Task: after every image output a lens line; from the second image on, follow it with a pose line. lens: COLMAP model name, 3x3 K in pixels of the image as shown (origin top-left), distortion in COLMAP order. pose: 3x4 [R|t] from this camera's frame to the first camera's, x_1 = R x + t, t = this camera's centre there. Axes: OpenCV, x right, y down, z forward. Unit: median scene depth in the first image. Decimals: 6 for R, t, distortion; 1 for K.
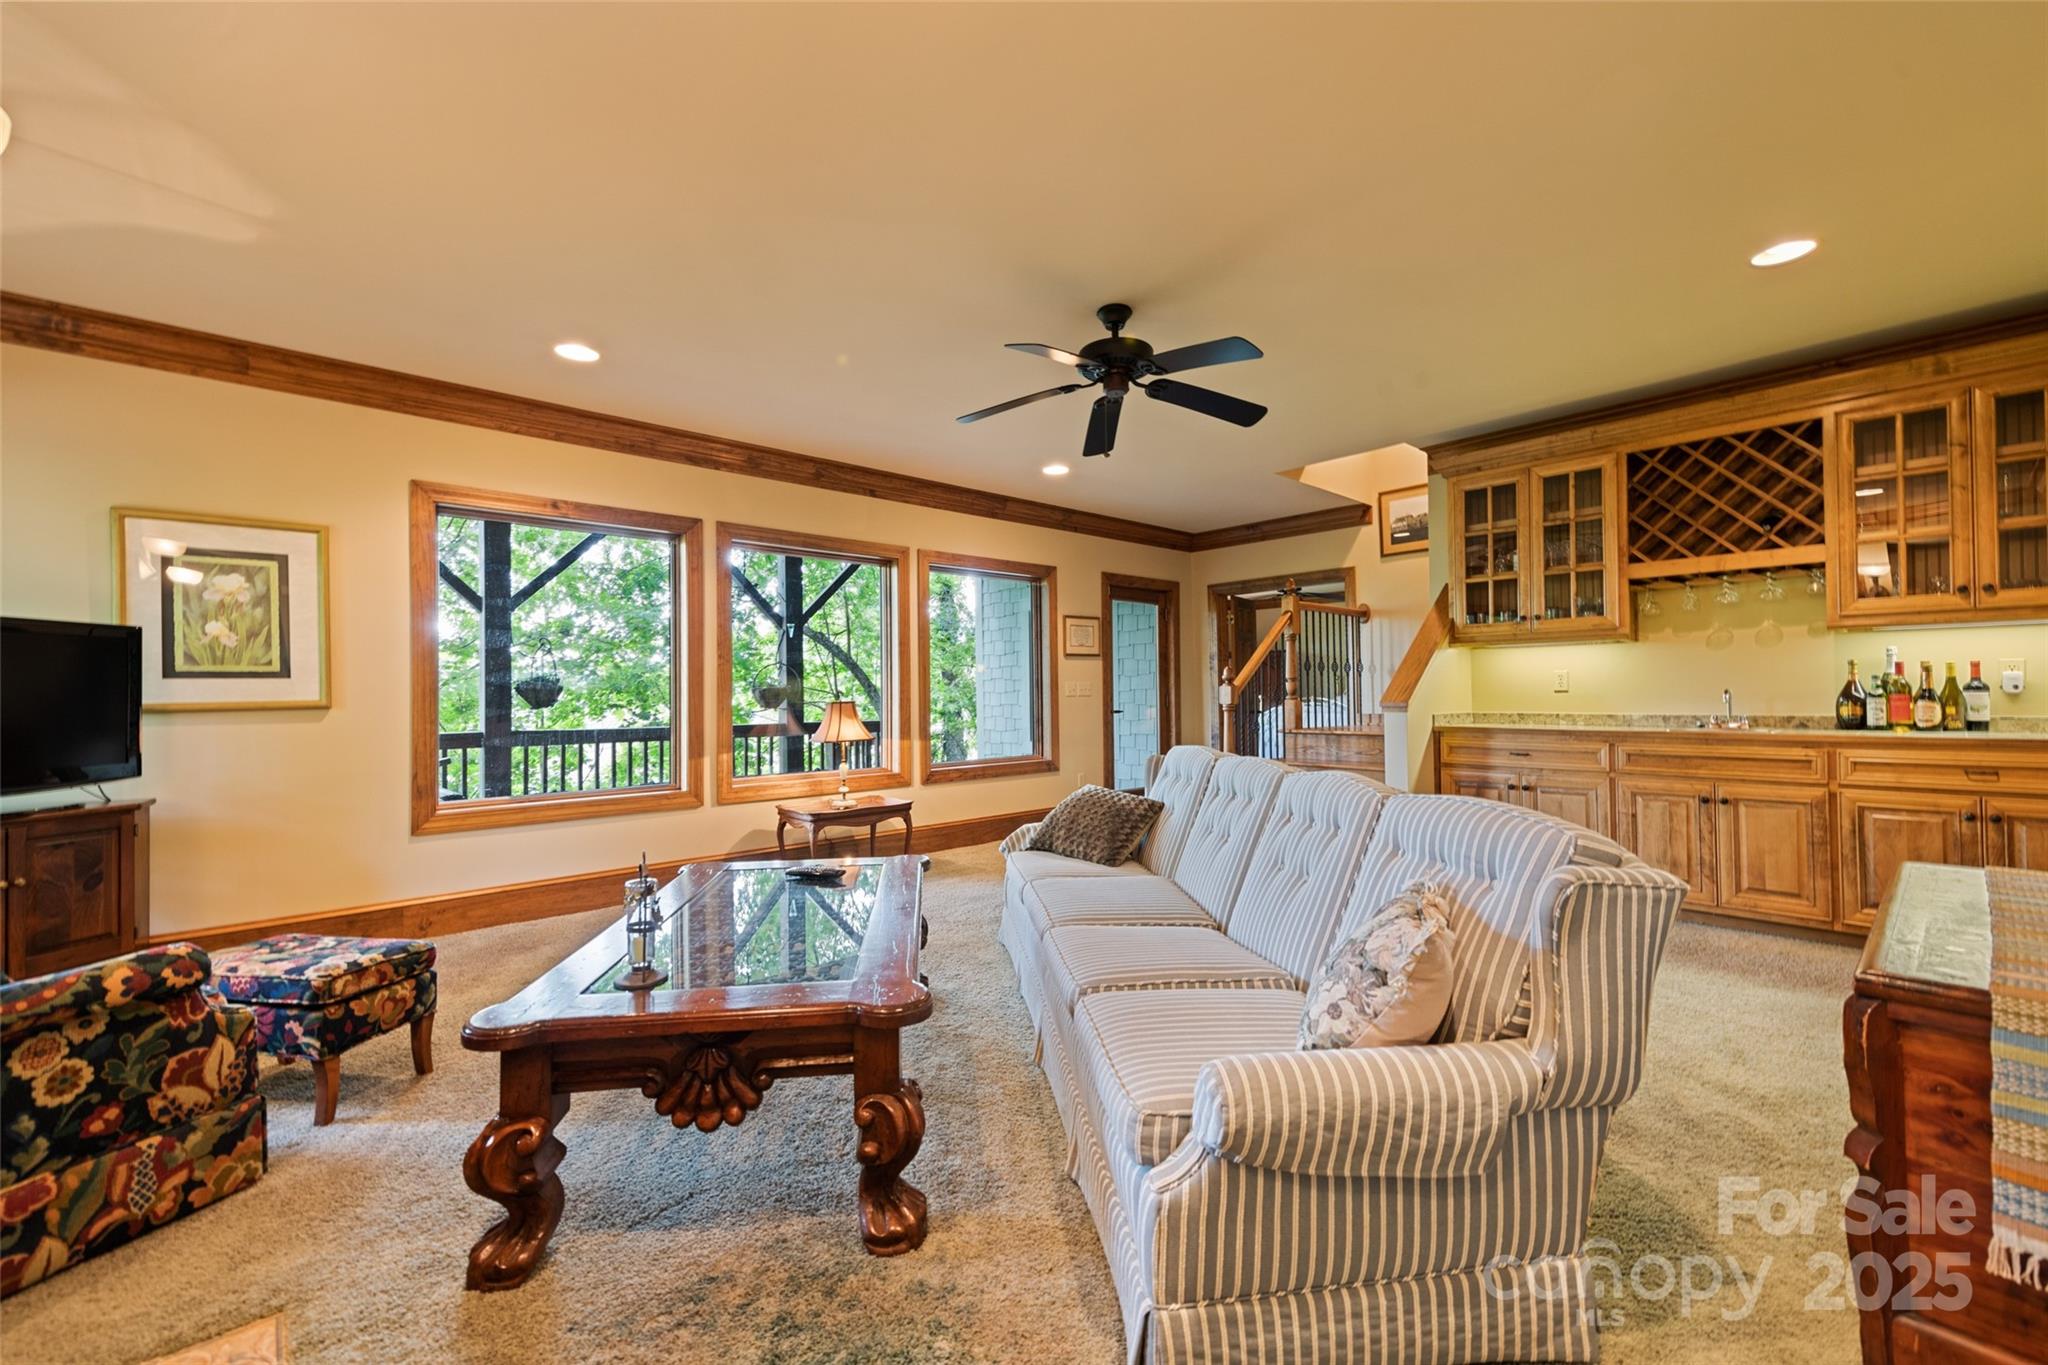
lens RADIAL K [[821.8, 0, 1026.4], [0, 821.8, 680.5], [0, 0, 1]] dist [-0.000177, -0.000269]
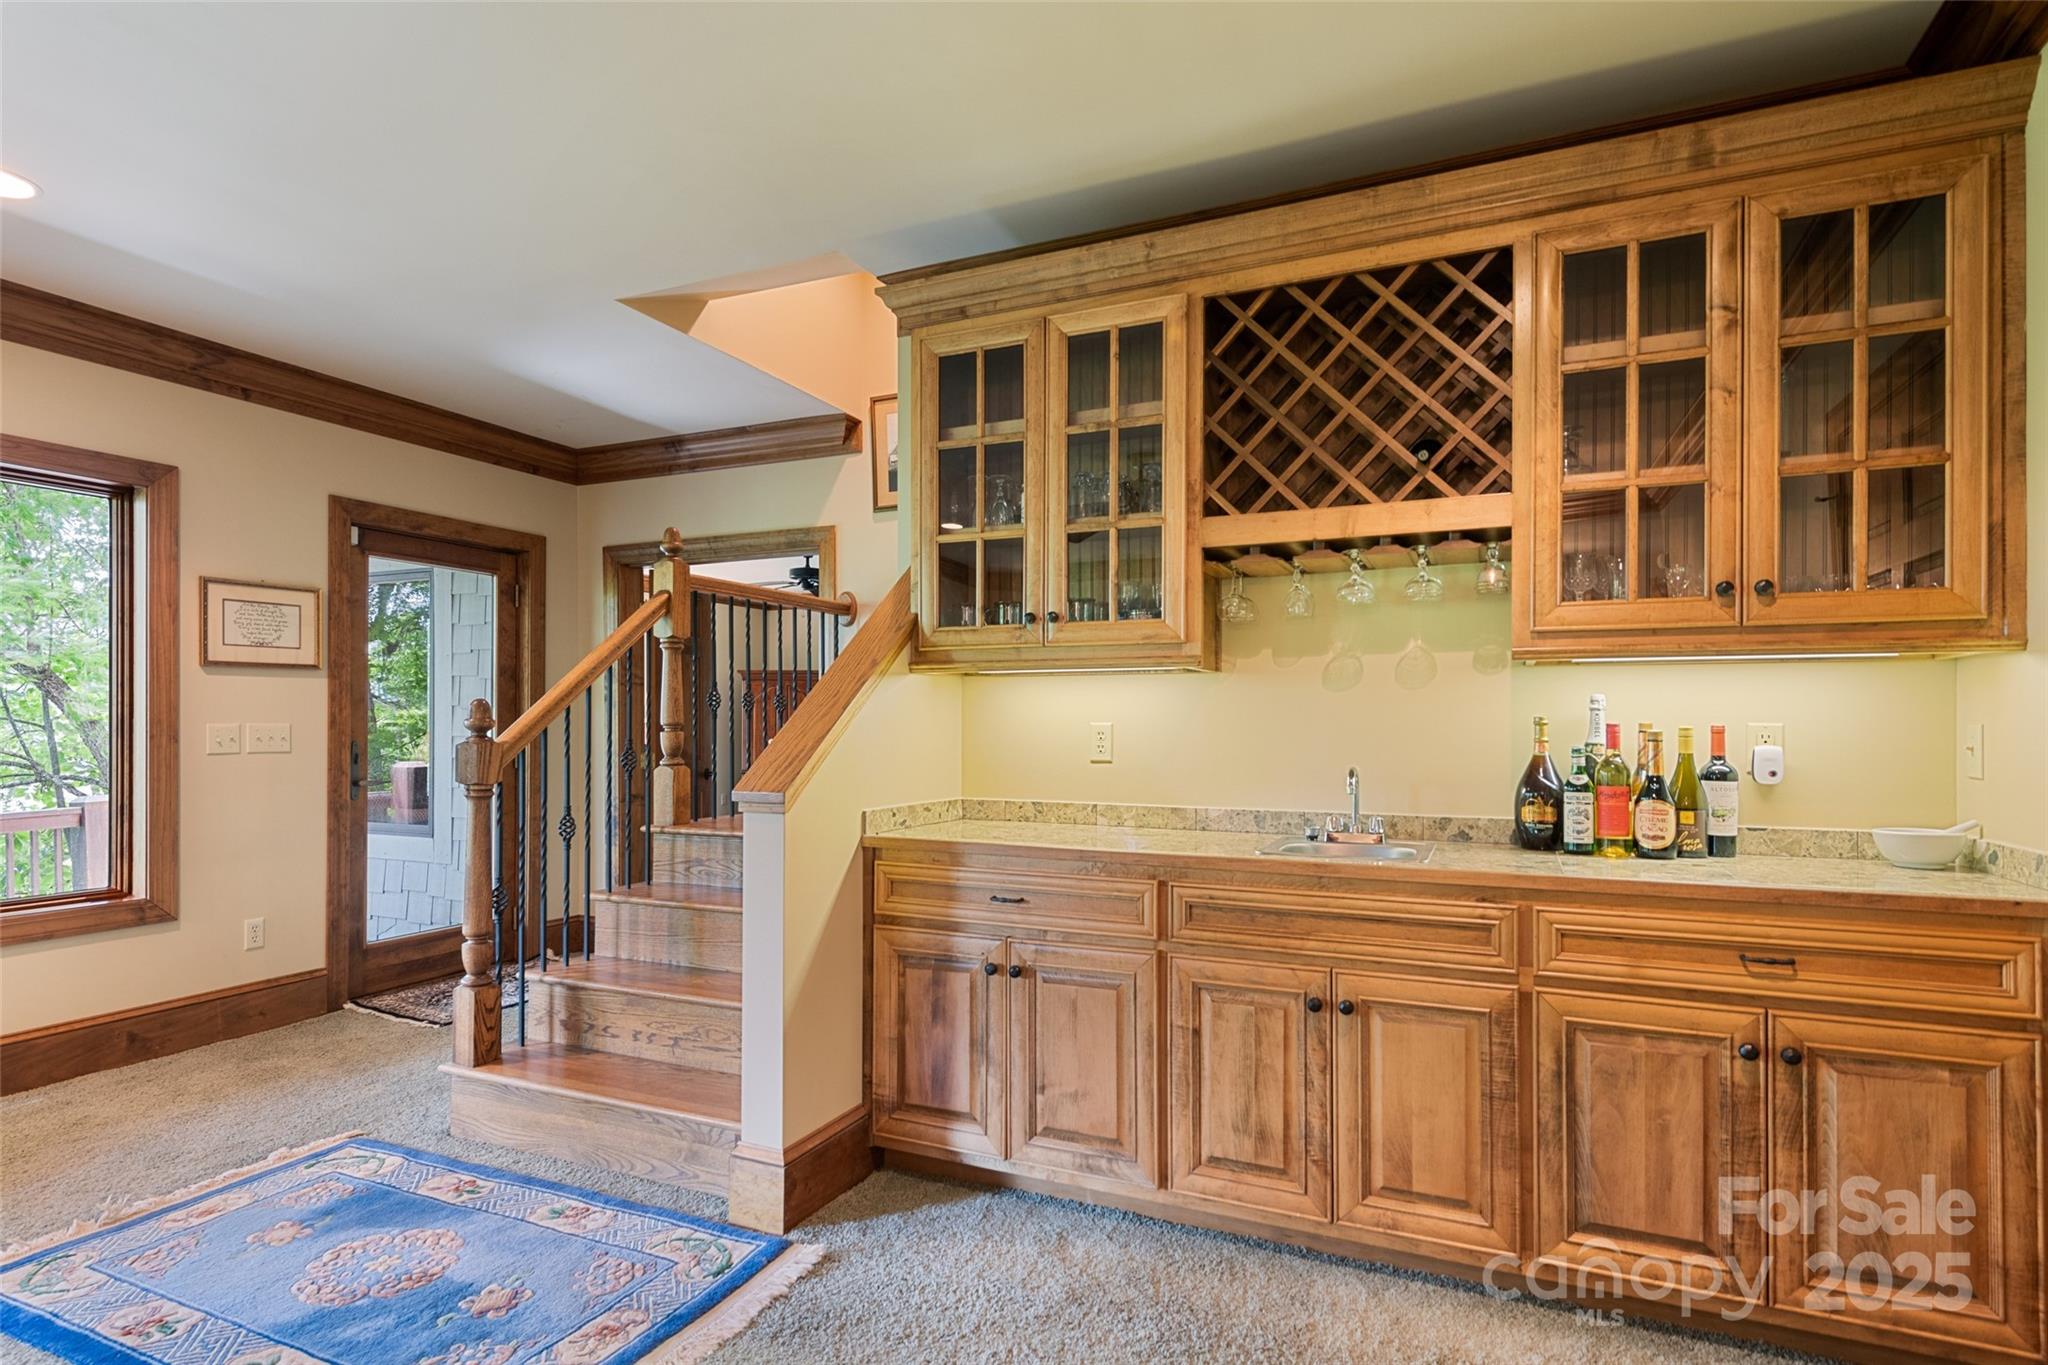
lens RADIAL K [[1115.0, 0, 1023.8], [0, 1115.0, 718.6], [0, 0, 1]] dist [0.017854, 0.000508]
pose [[0.909119, 0.011606, 0.416376, 0.370617], [-0.015943, 0.999849, 0.006941, -0.022787], [-0.416232, -0.012949, 0.909166, 0.446843]]
